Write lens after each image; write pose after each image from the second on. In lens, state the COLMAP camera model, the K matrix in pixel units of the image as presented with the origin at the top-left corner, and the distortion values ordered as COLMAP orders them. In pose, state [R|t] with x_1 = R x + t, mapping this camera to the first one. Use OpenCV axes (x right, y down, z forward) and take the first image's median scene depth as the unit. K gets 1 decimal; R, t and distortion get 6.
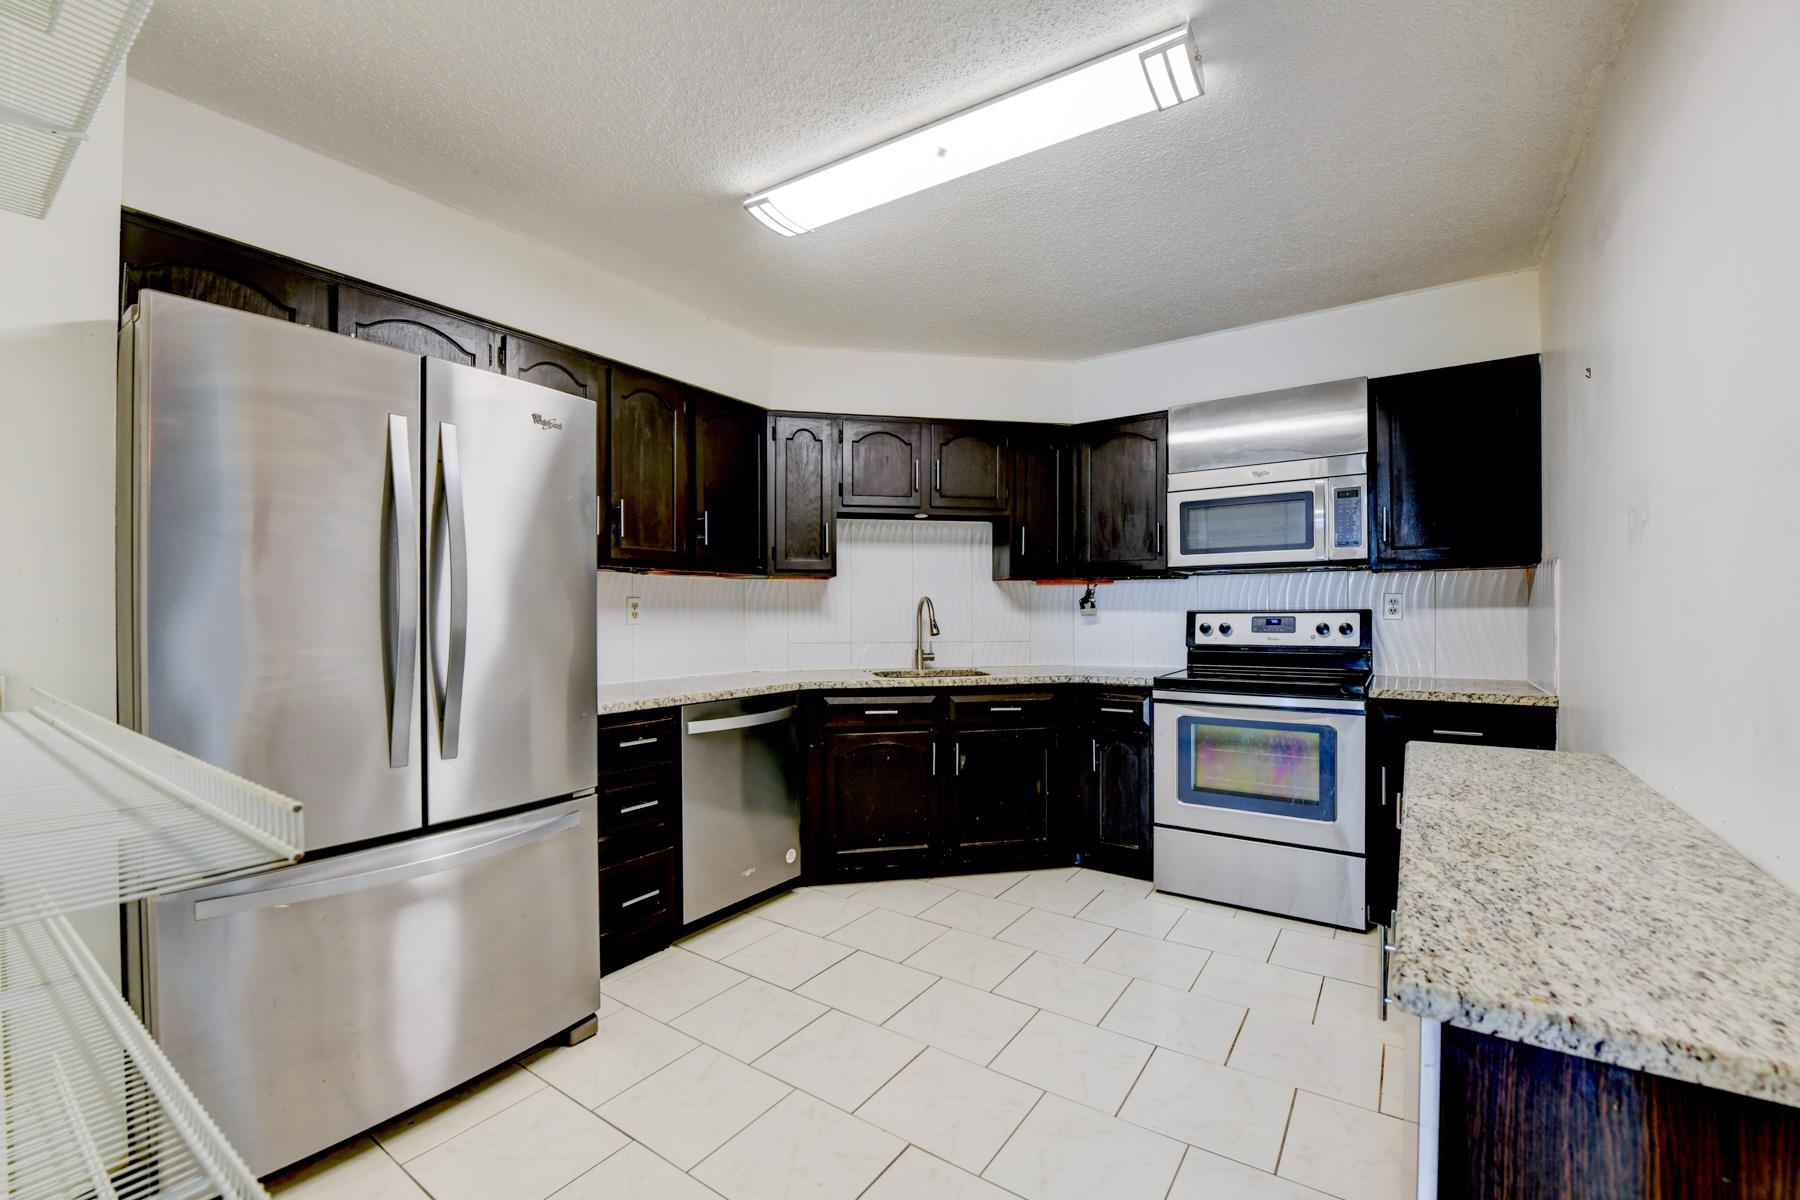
lens RADIAL K [[753.4, 0, 923.2], [0, 753.4, 612.2], [0, 0, 1]] dist [-0.024852, -0.000418]
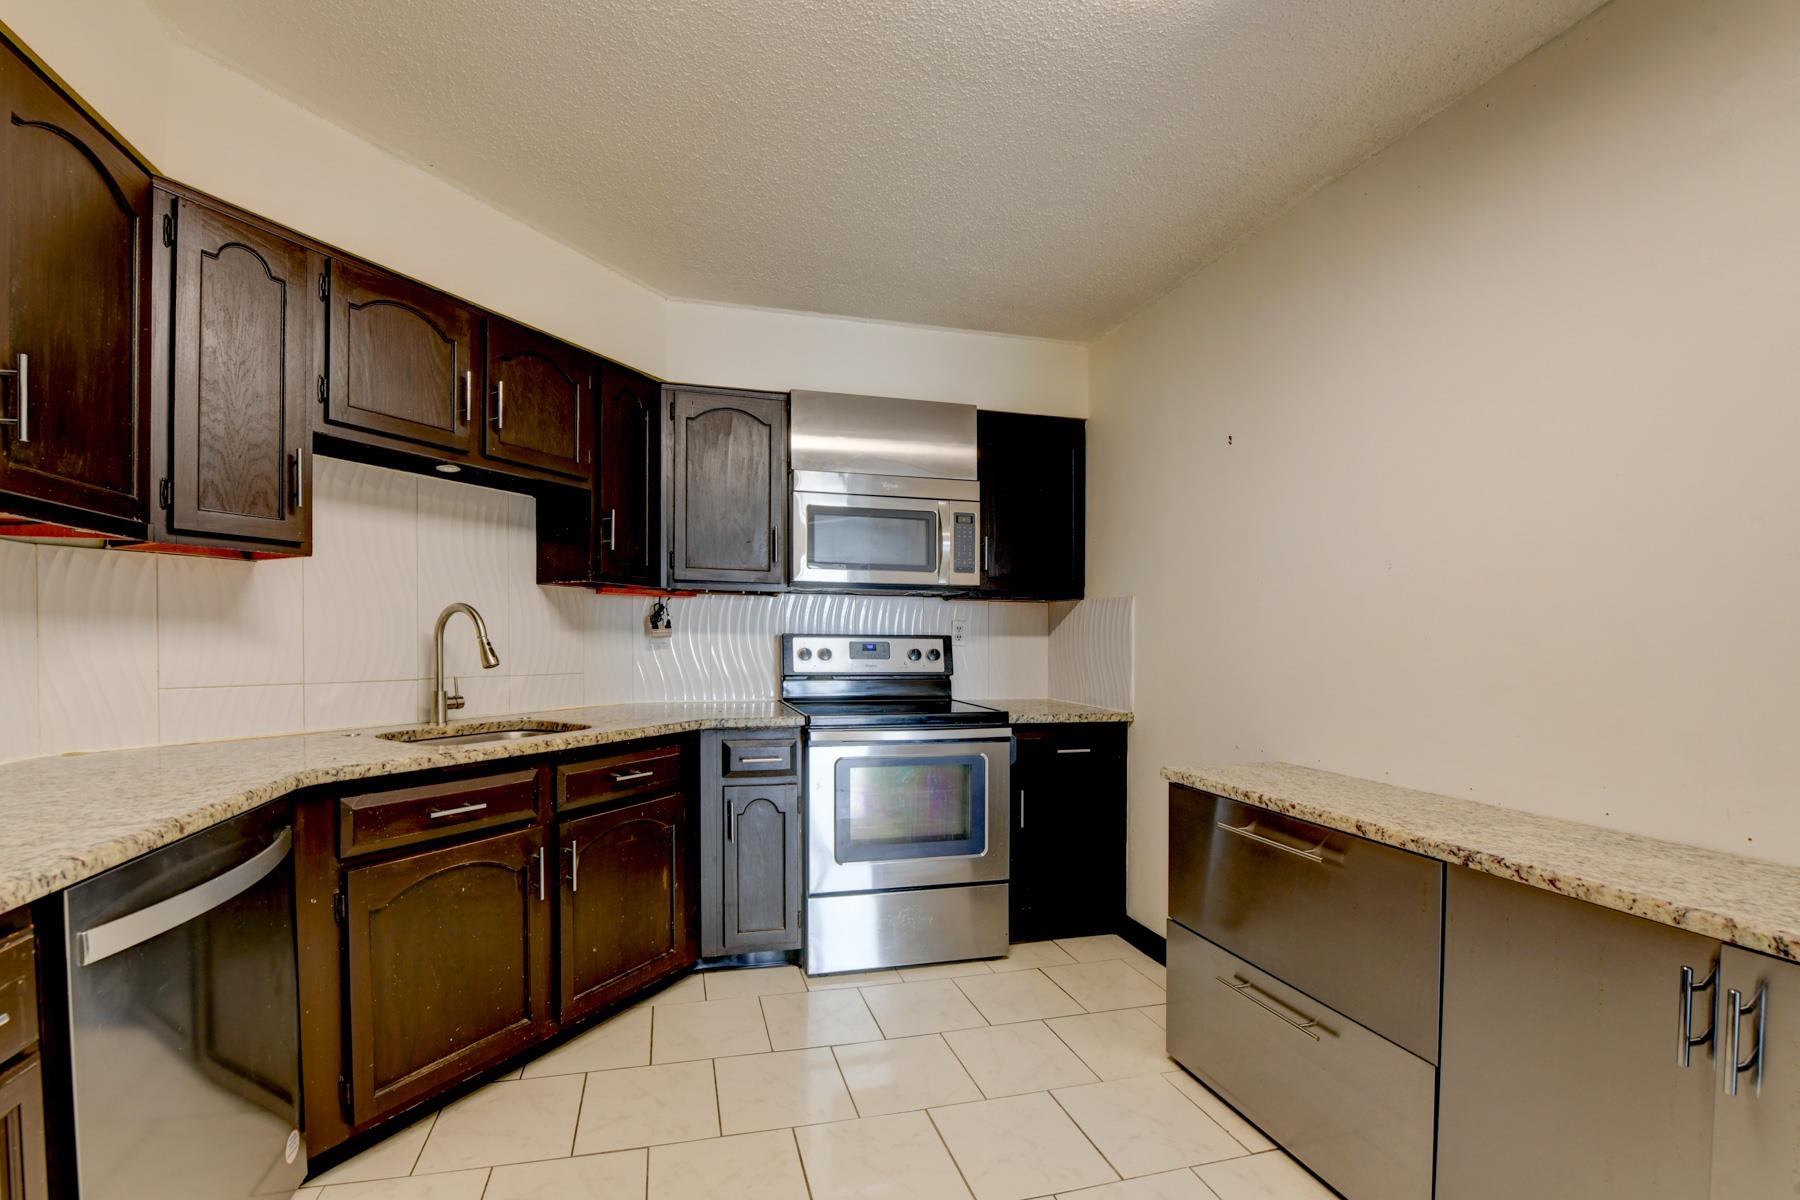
lens RADIAL K [[753.4, 0, 851.8], [0, 753.4, 646.3], [0, 0, 1]] dist [-0.024852, -0.000418]
pose [[0.675015, 0.004252, 0.737792, -0.262610], [-0.016031, 0.999832, 0.008906, 0.003763], [-0.737630, -0.017839, 0.674970, 0.418986]]
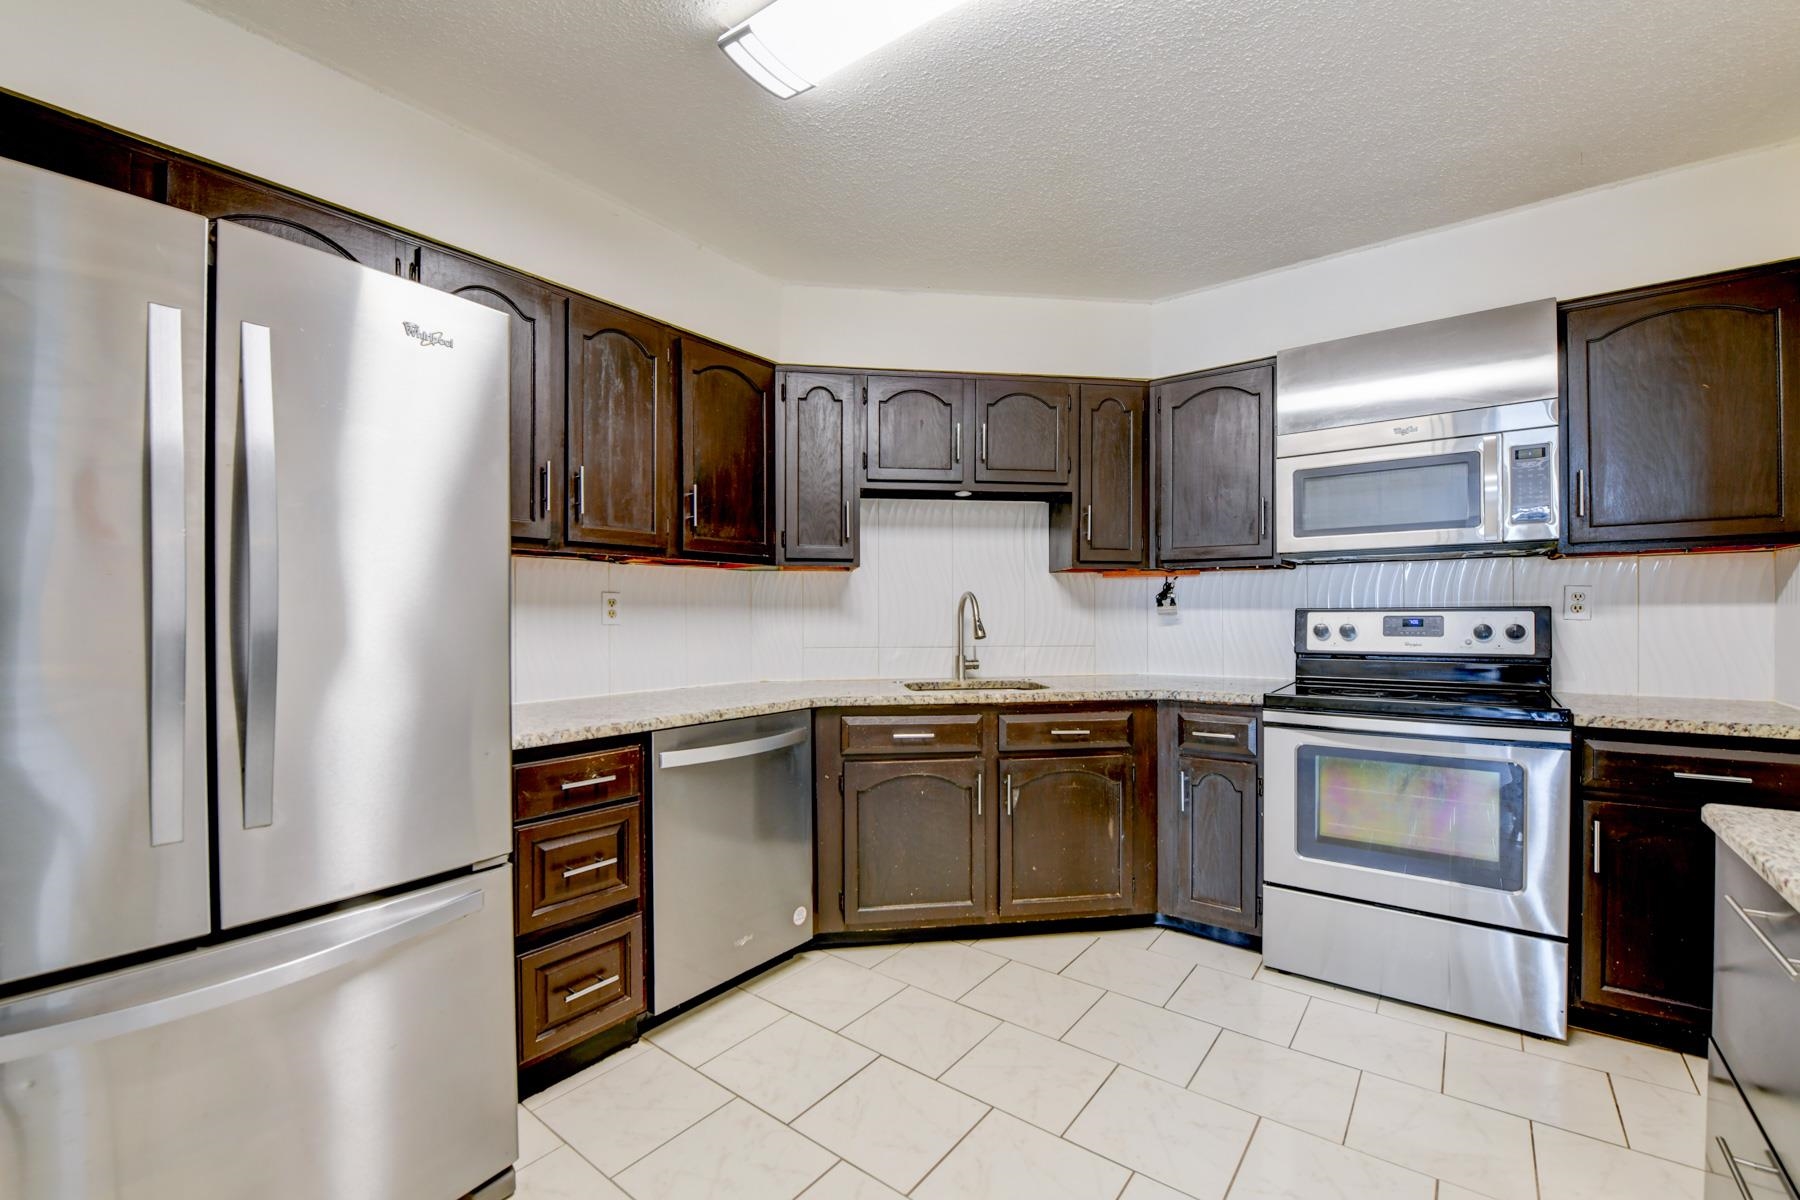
lens RADIAL K [[753.4, 0, 911.1], [0, 753.4, 618.7], [0, 0, 1]] dist [-0.024852, -0.000418]
pose [[0.997722, 0.000377, -0.067459, -0.004469], [0.000219, 0.999961, 0.008833, 0.001956], [0.067459, -0.008827, 0.997683, 0.203788]]
